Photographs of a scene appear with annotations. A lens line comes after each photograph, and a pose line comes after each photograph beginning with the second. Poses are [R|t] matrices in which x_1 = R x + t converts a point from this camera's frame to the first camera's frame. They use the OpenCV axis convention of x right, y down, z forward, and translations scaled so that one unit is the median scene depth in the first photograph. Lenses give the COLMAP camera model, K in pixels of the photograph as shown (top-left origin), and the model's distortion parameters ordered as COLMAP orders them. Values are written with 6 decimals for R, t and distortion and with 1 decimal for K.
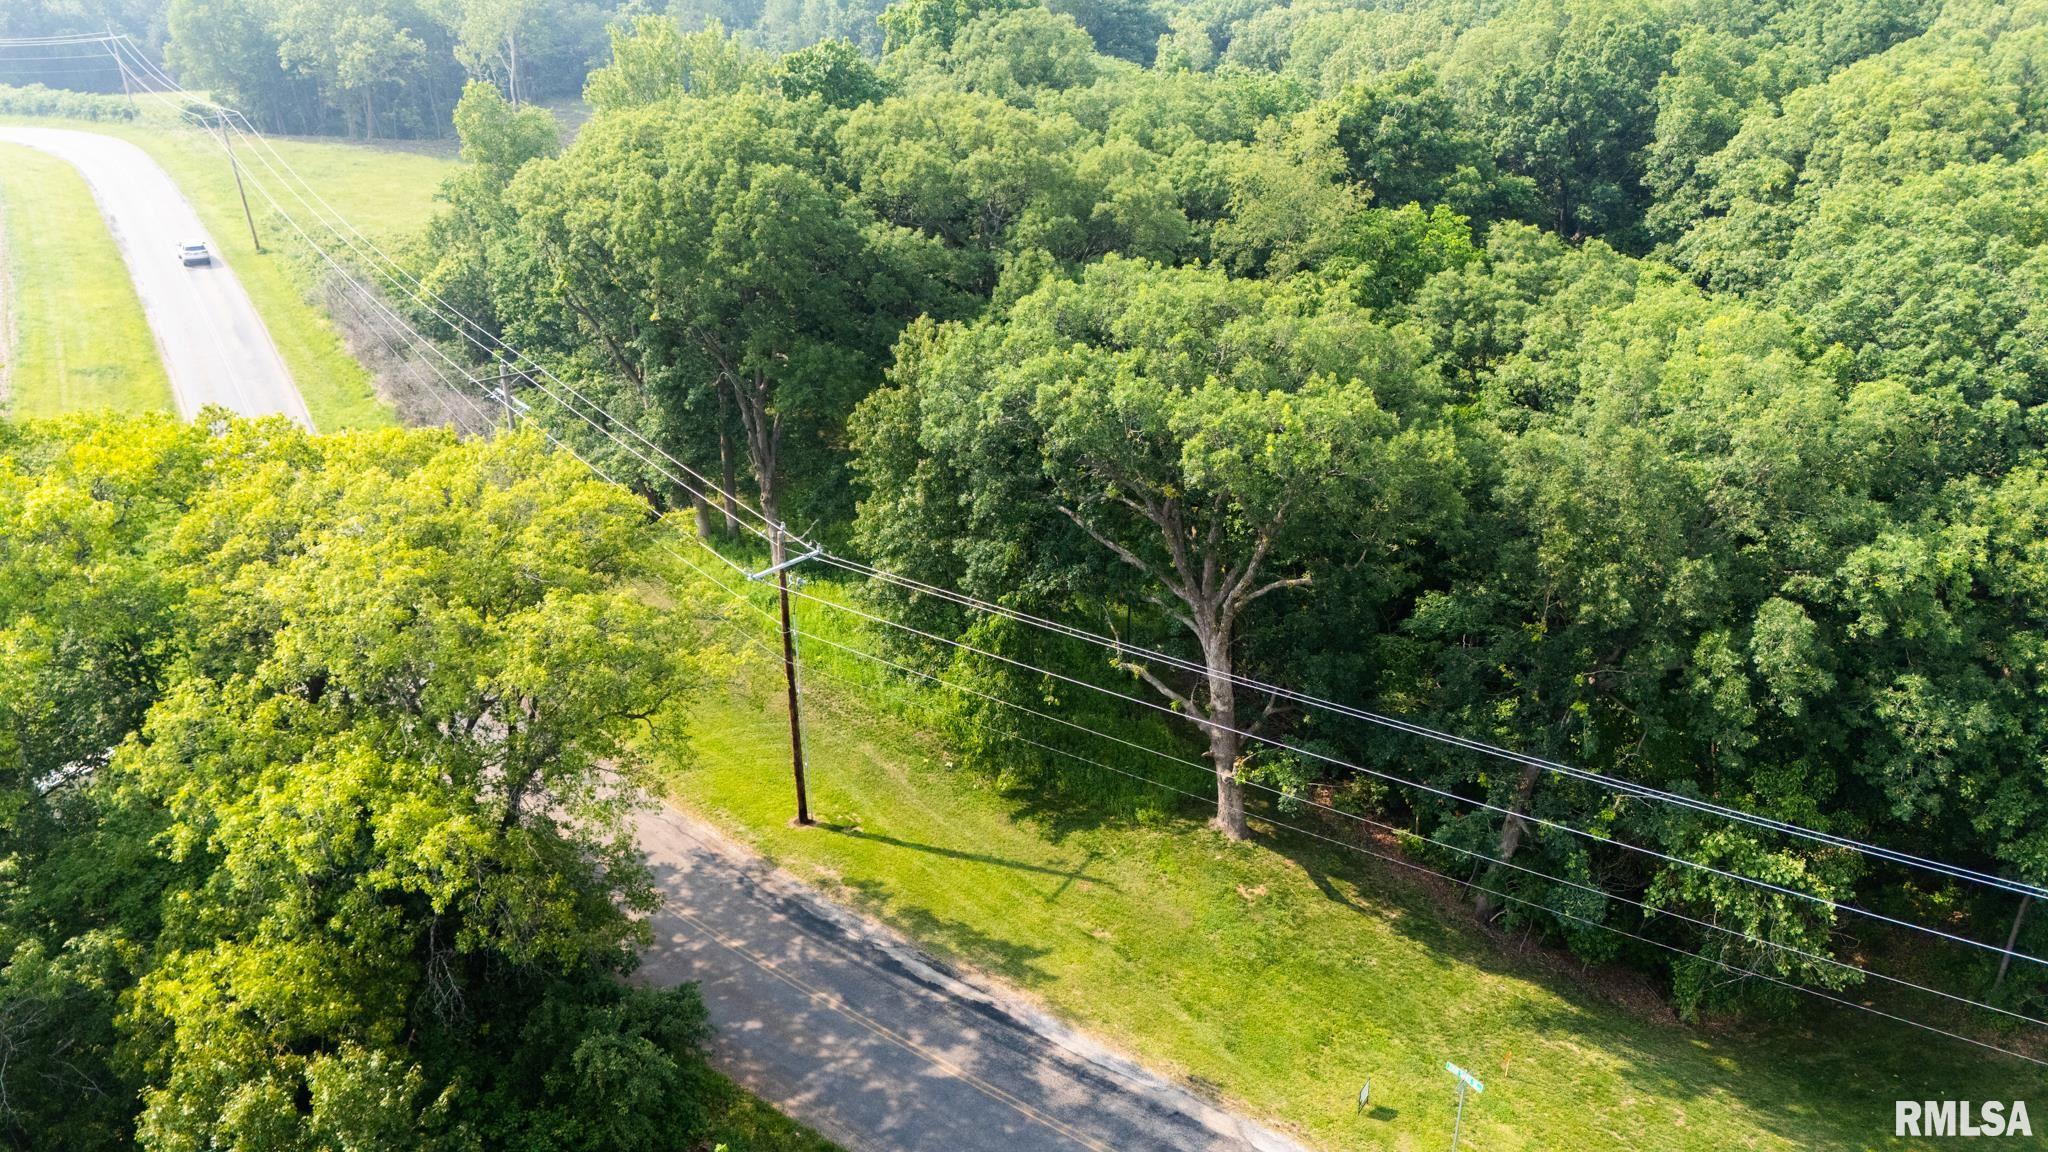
lens RADIAL K [[1507.6, 0, 1026.3], [0, 1507.6, 574.3], [0, 0, 1]] dist [0.076904, -0.077183]
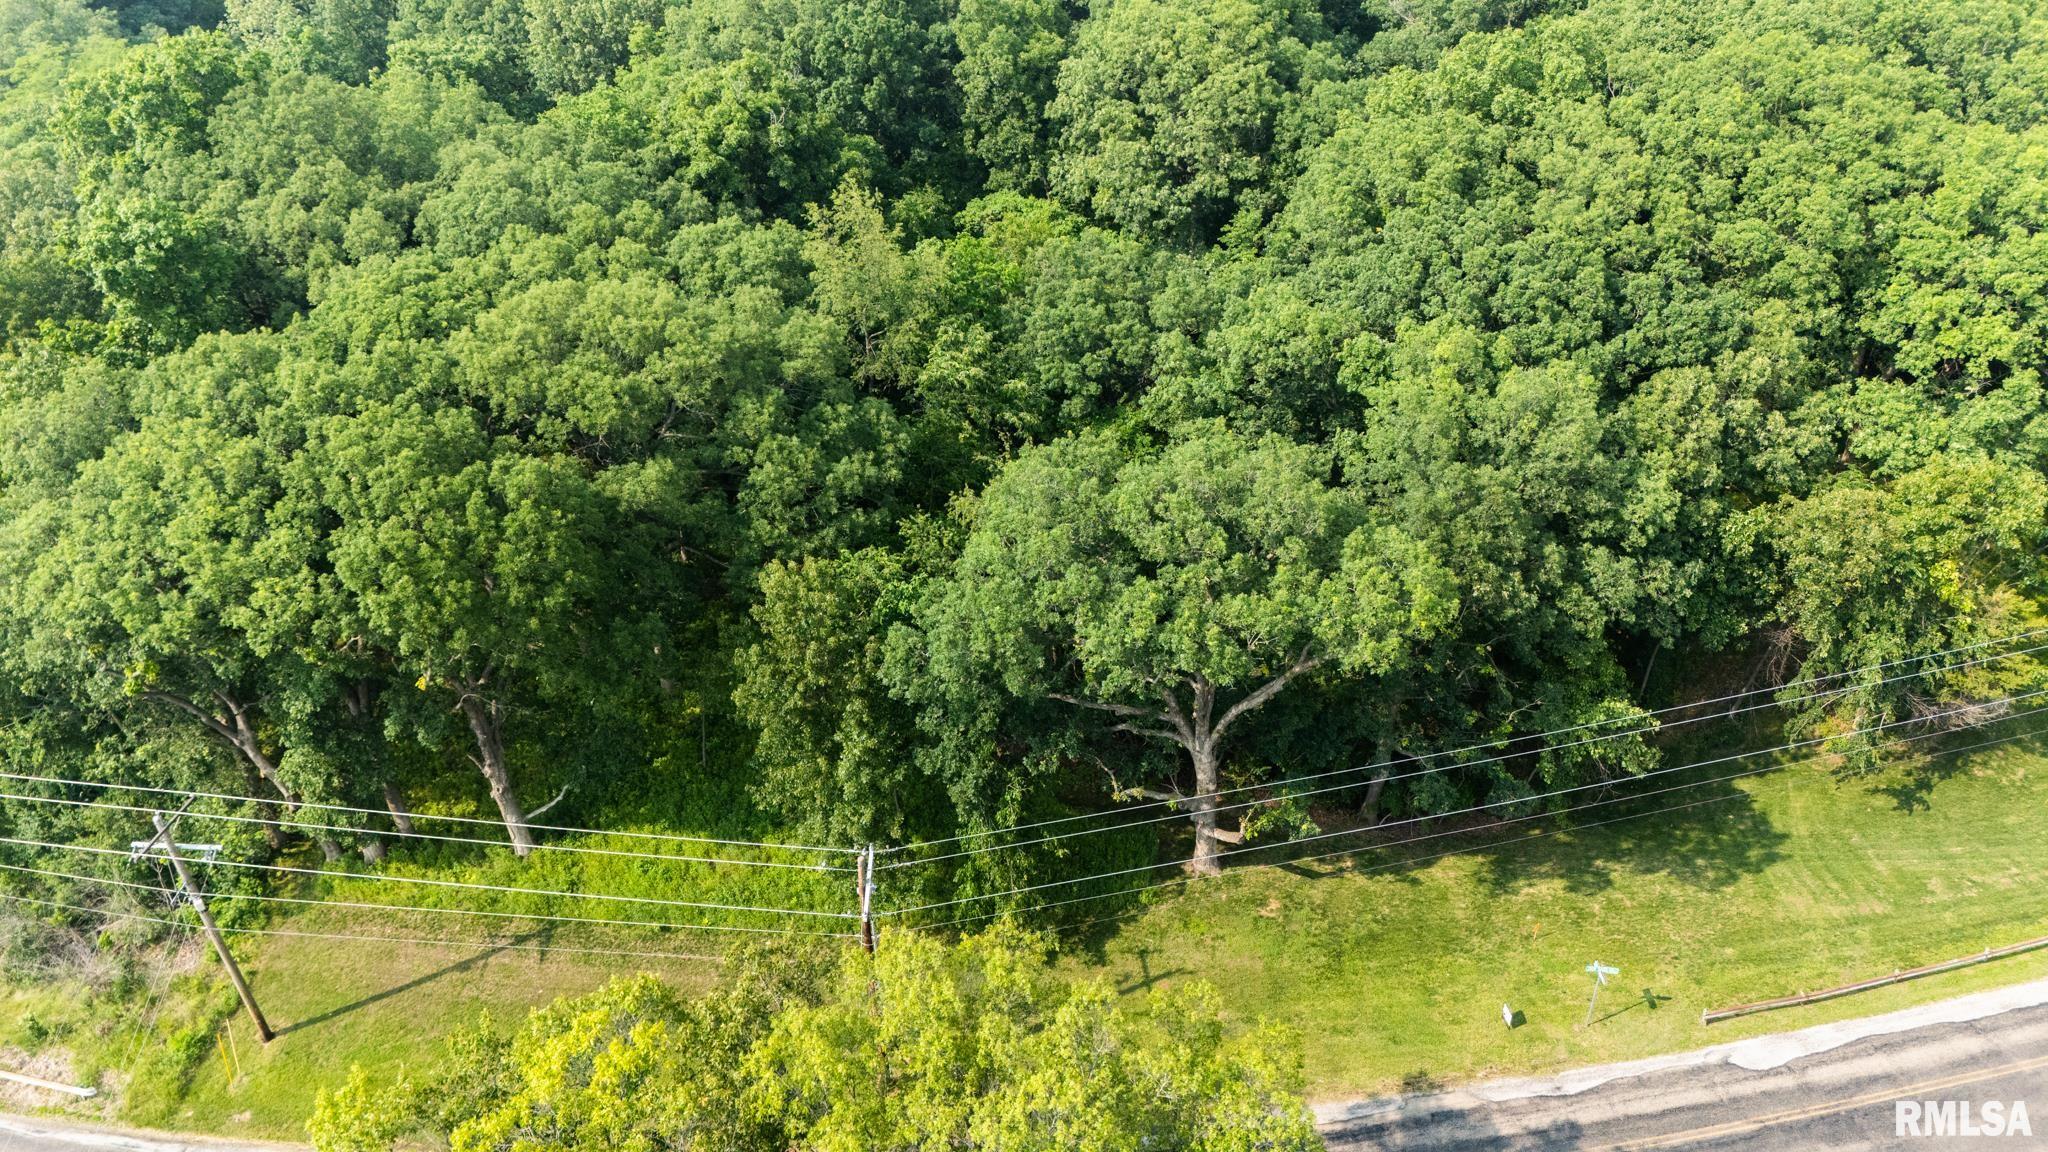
lens RADIAL K [[1507.6, 0, 1042.9], [0, 1507.6, 579.2], [0, 0, 1]] dist [0.076904, -0.077183]
pose [[0.721593, -0.422146, 0.548723, -0.520839], [0.330308, 0.906488, 0.263015, -0.395181], [-0.608441, -0.008542, 0.793553, 0.163532]]
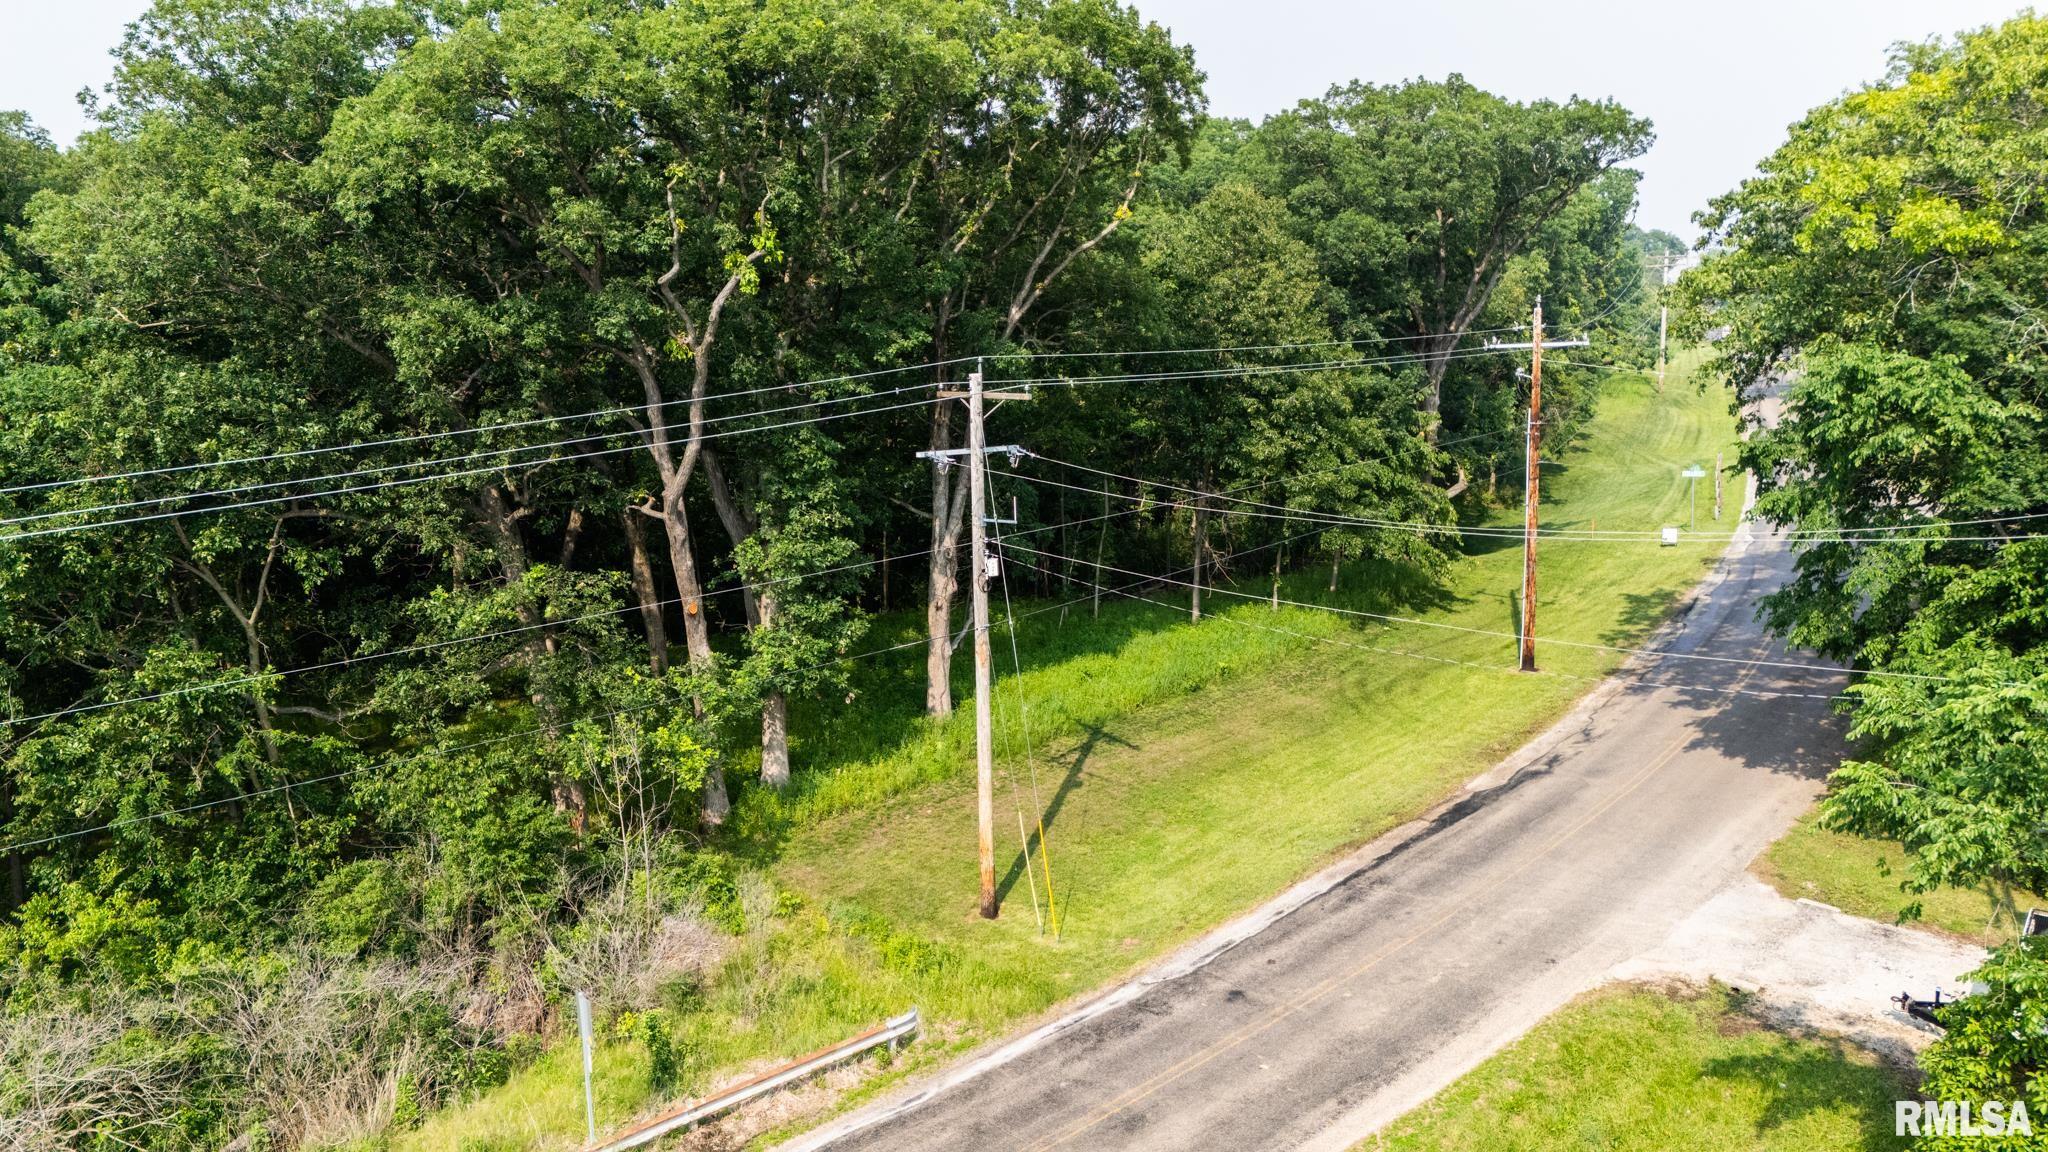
lens RADIAL K [[1507.6, 0, 1031.4], [0, 1507.6, 577.2], [0, 0, 1]] dist [0.076904, -0.077183]
pose [[-0.108789, -0.162929, 0.980622, -1.078759], [0.472764, 0.859293, 0.195219, -0.218930], [-0.874448, 0.484840, -0.016455, 1.349564]]
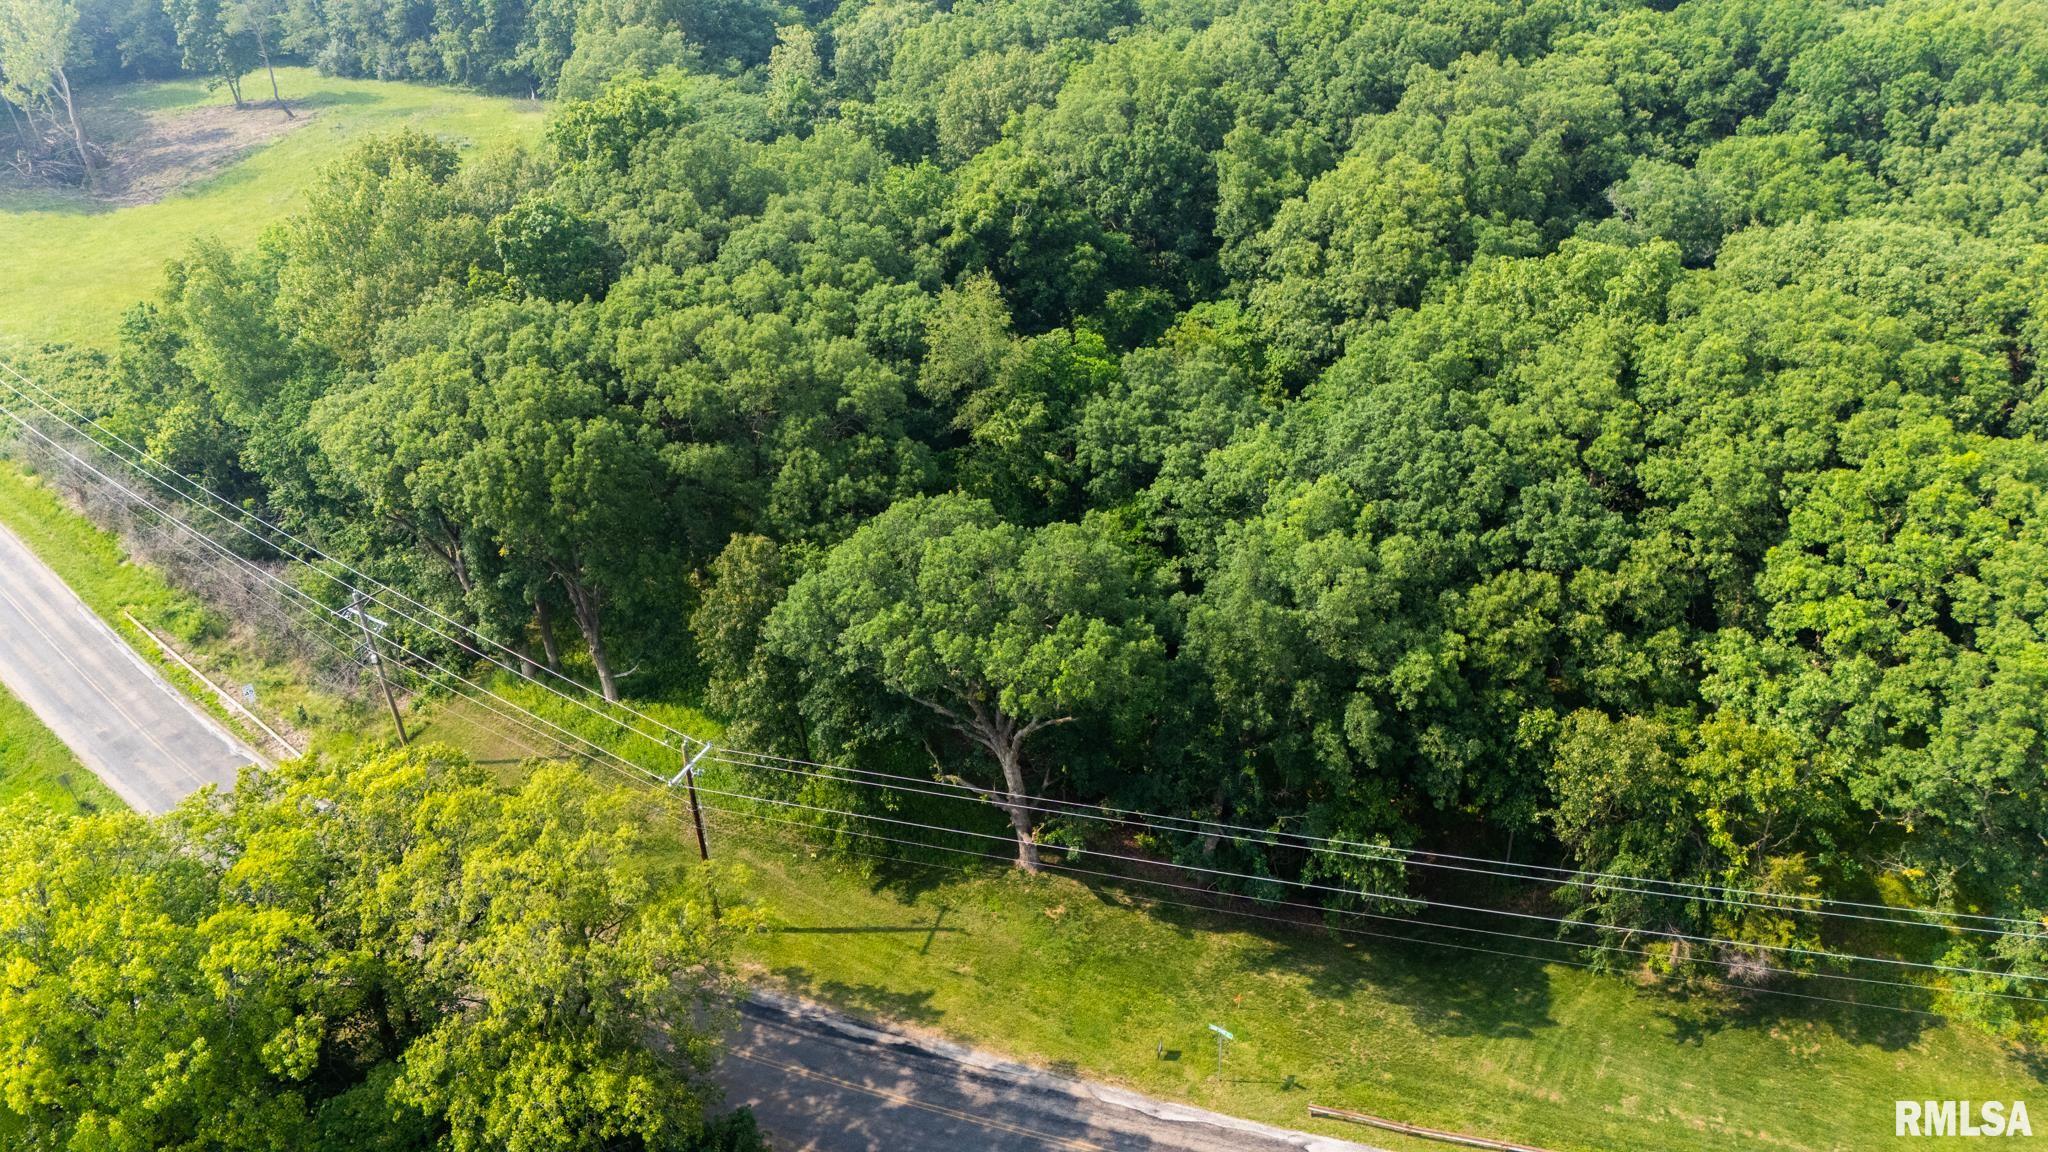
lens RADIAL K [[1507.6, 0, 1035.6], [0, 1507.6, 579.1], [0, 0, 1]] dist [0.076904, -0.077183]
pose [[0.955481, -0.182030, 0.232208, -0.147586], [0.152088, 0.978250, 0.141051, -0.309498], [-0.252833, -0.099455, 0.962384, -0.360384]]
